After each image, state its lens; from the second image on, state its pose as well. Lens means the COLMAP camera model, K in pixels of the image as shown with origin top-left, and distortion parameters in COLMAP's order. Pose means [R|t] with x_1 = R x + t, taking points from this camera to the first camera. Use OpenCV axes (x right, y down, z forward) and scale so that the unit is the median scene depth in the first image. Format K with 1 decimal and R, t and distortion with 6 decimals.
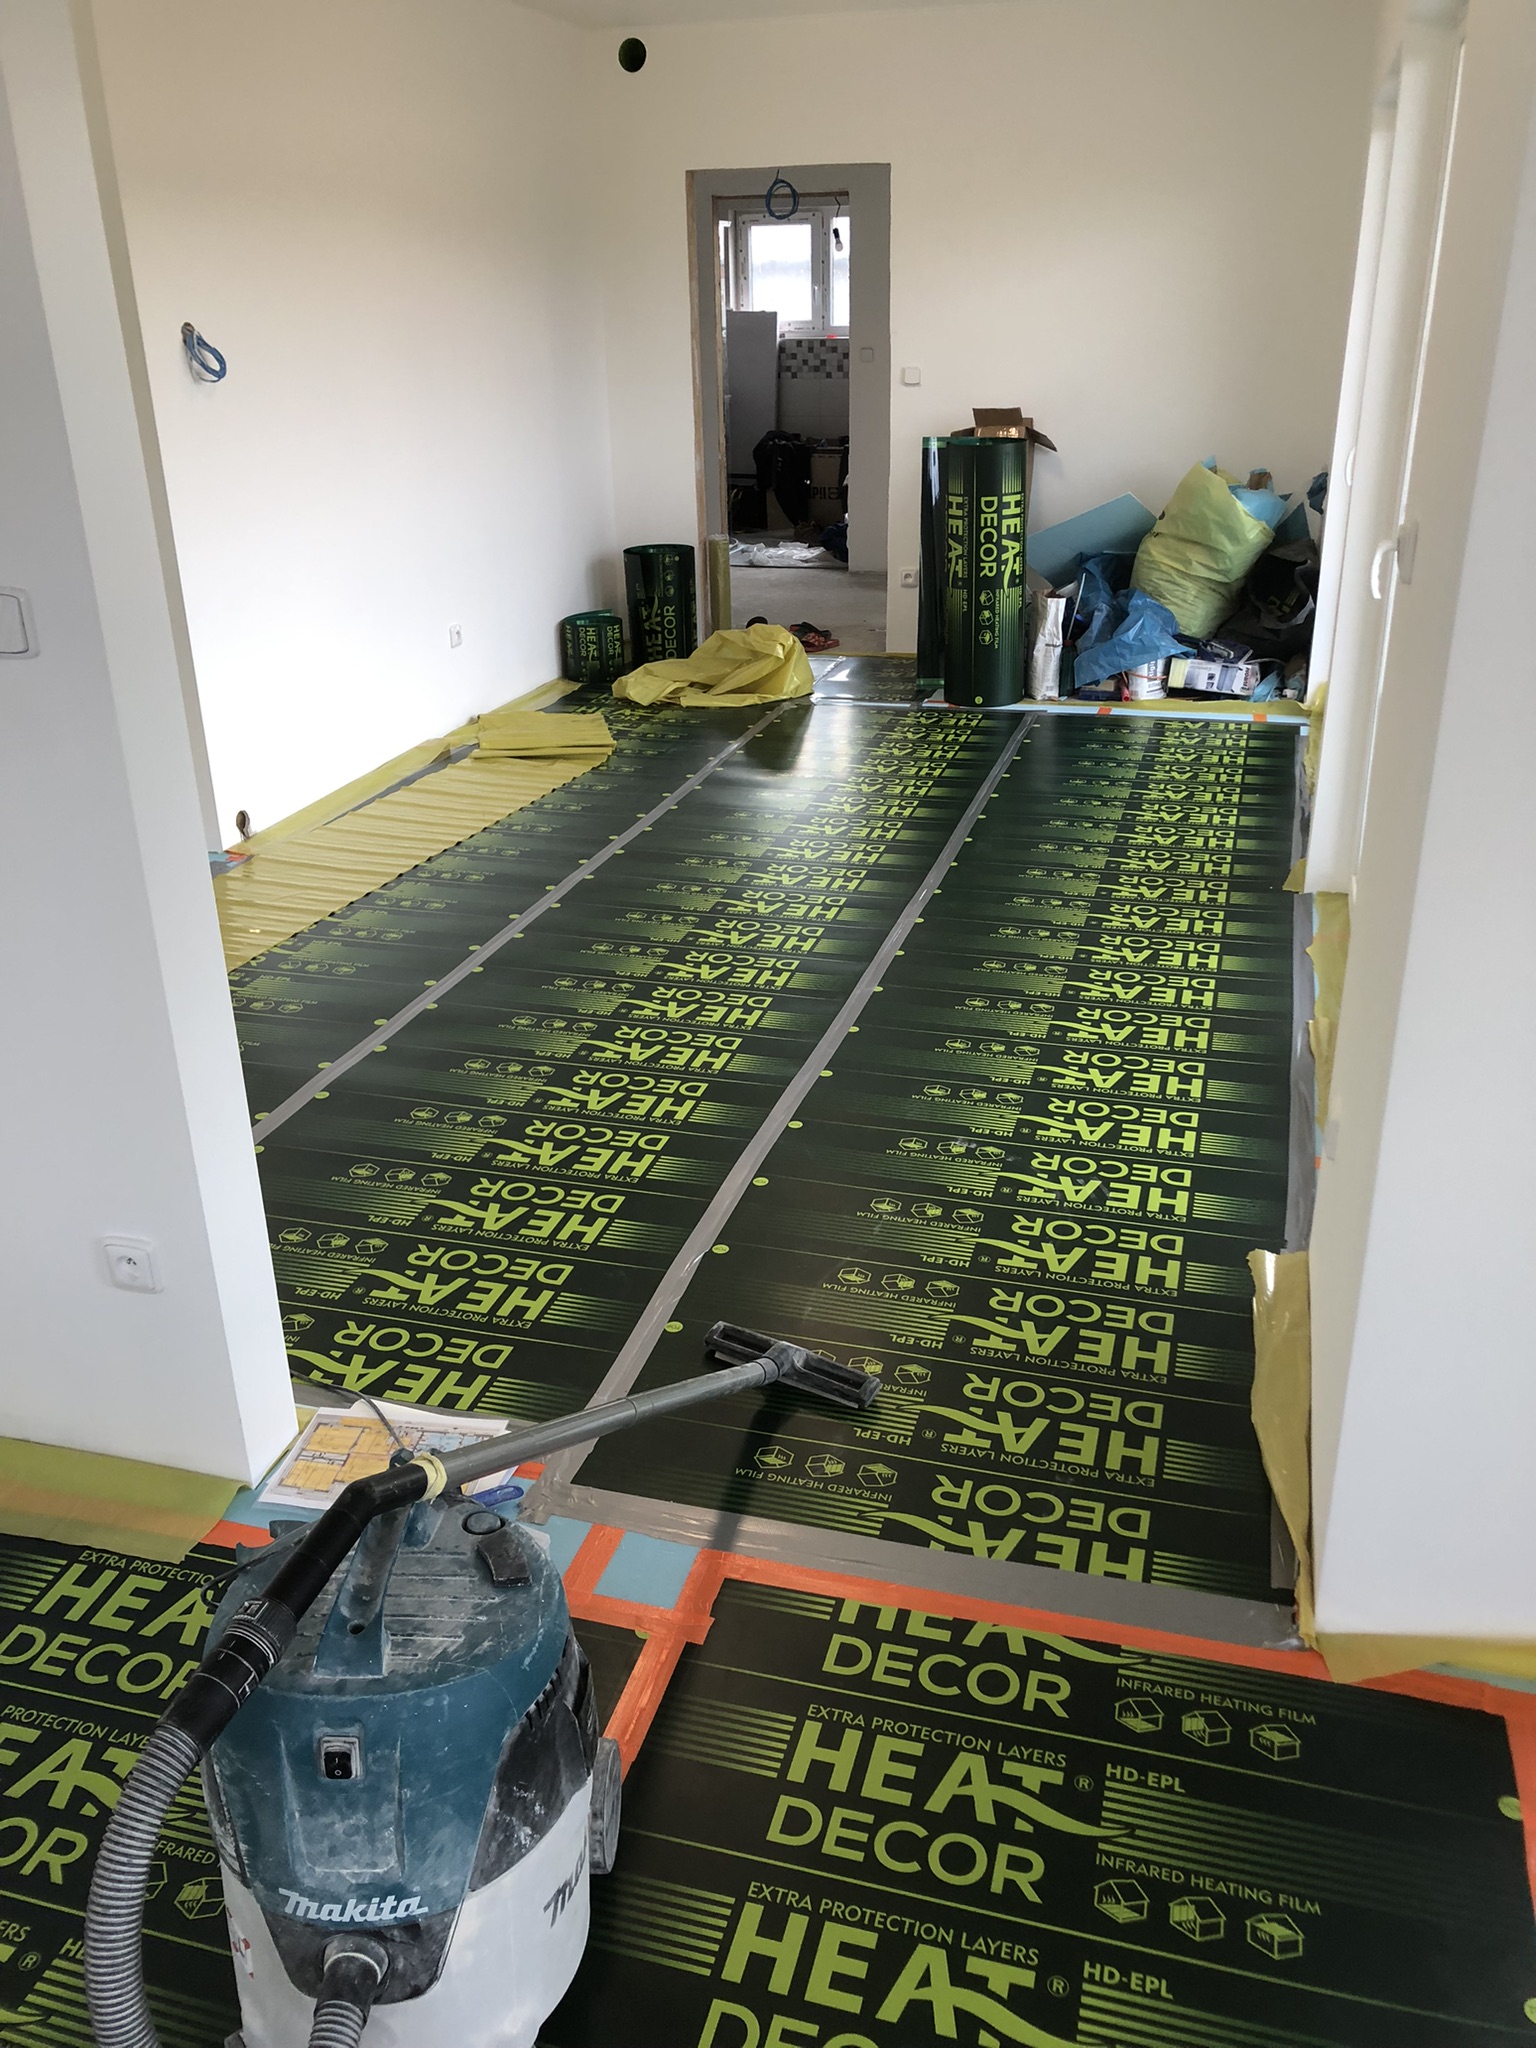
lens RADIAL K [[1636.0, 0, 768.0], [0, 1636.0, 1024.0], [0, 0, 1]] dist [0.095432, -0.001945]
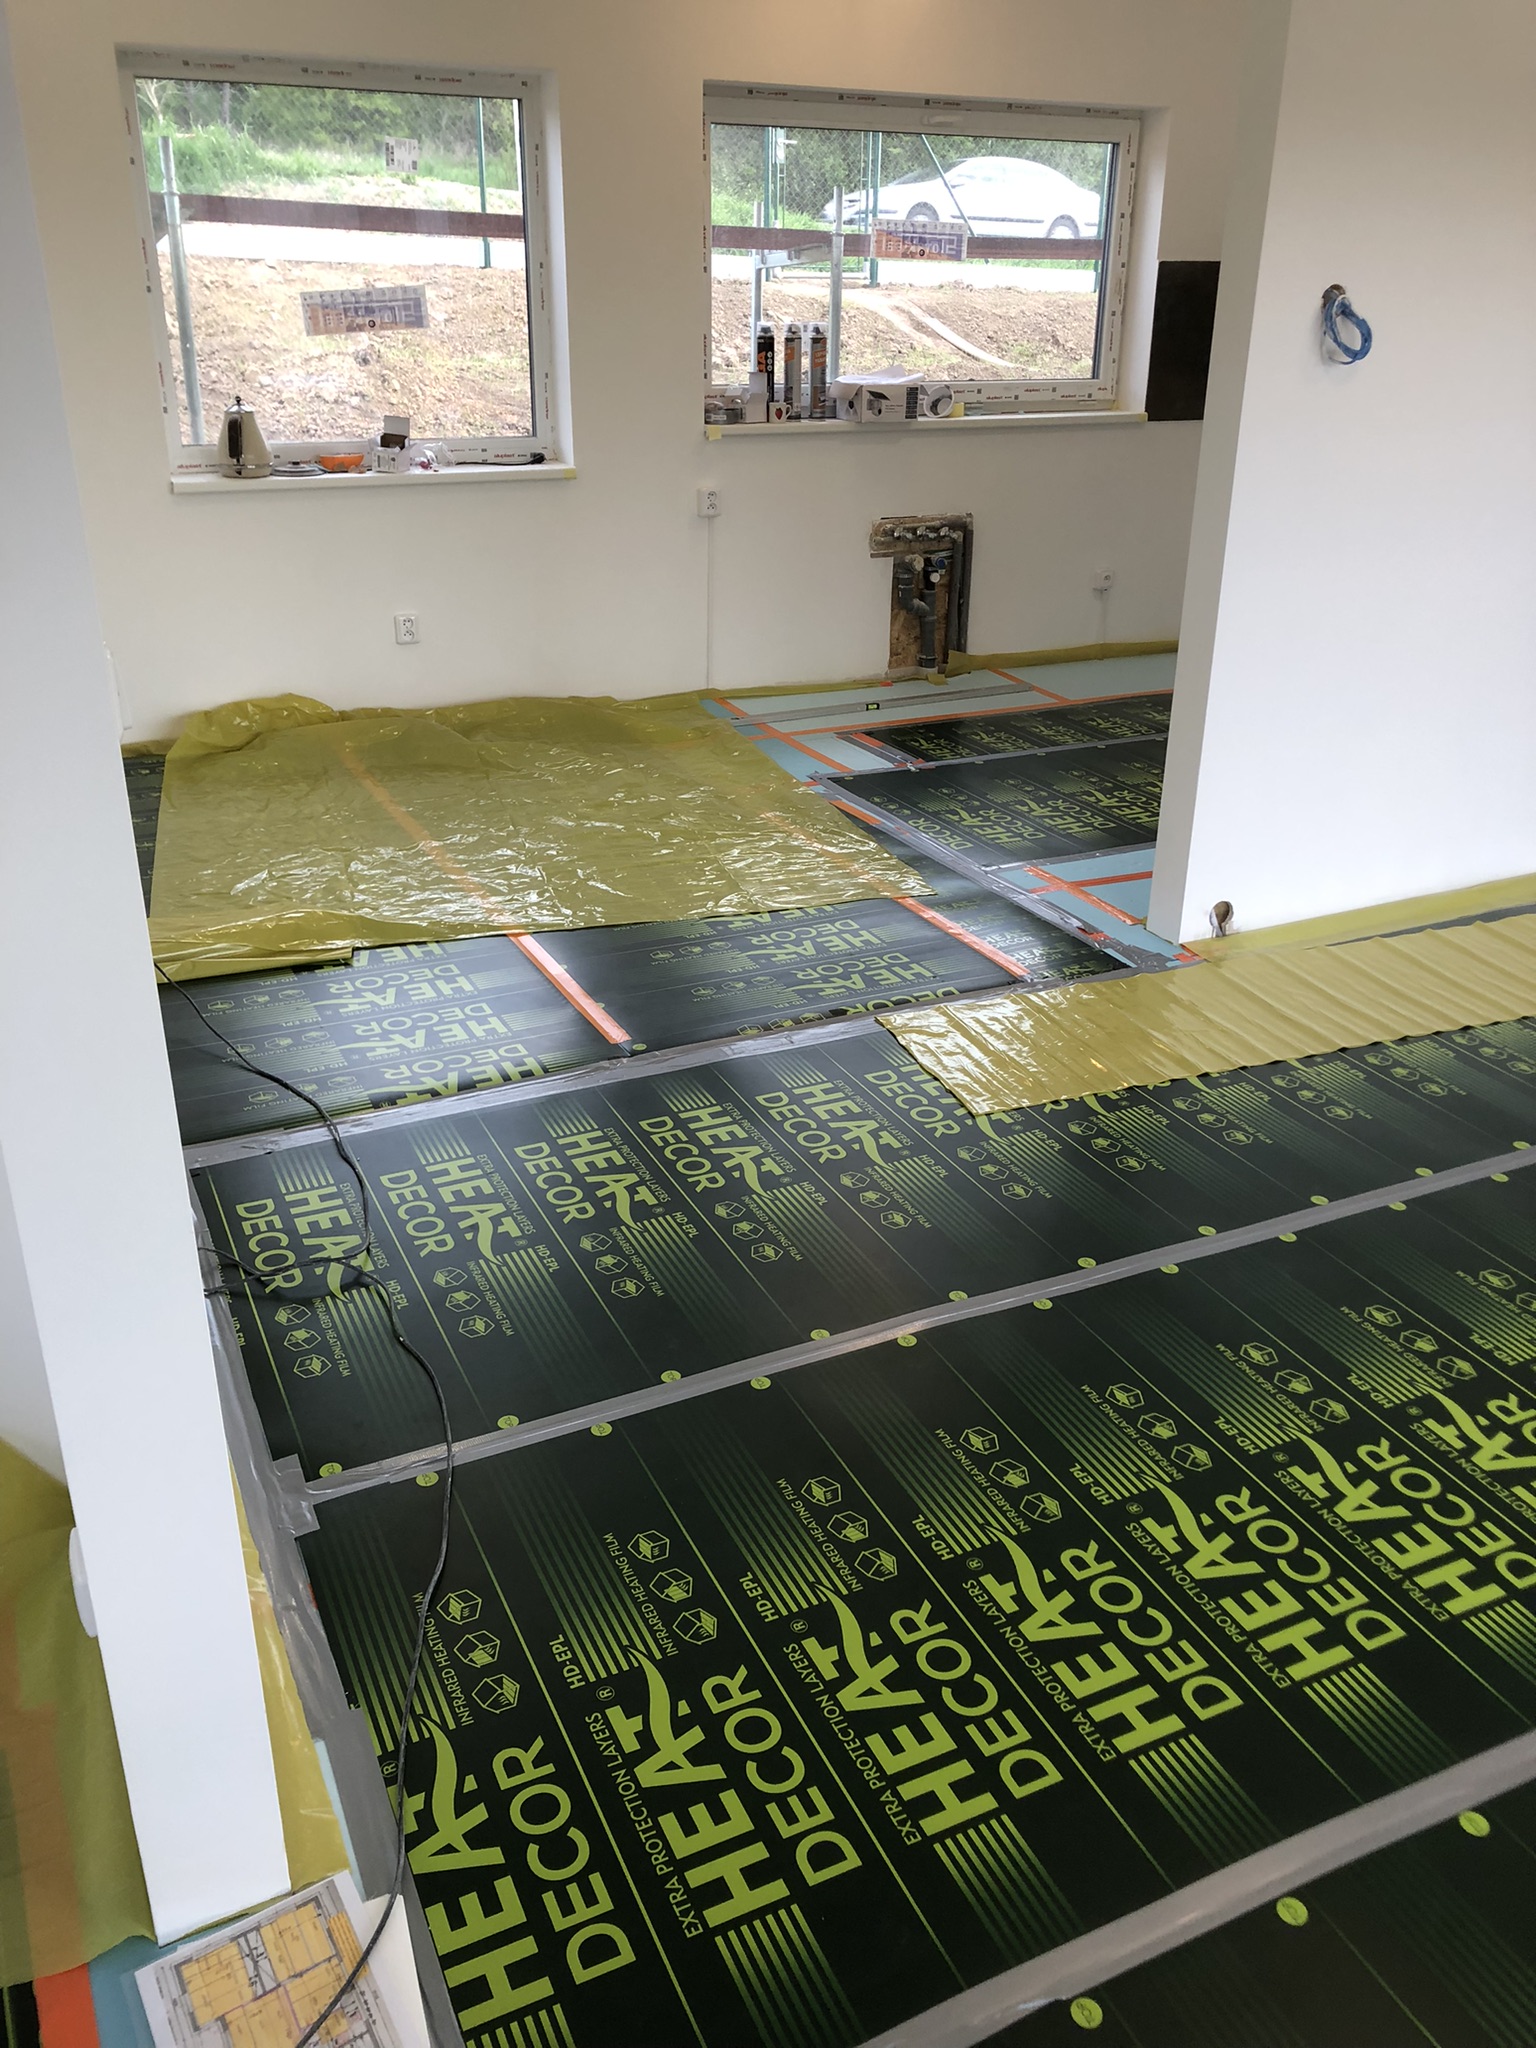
lens RADIAL K [[1639.3, 0, 768.0], [0, 1639.3, 1024.0], [0, 0, 1]] dist [-0.001744, 0.061893]
pose [[0.665787, 0.336608, -0.665900, 0.064175], [-0.323599, 0.934421, 0.148799, -0.089286], [0.672318, 0.116416, 0.731051, 0.201957]]
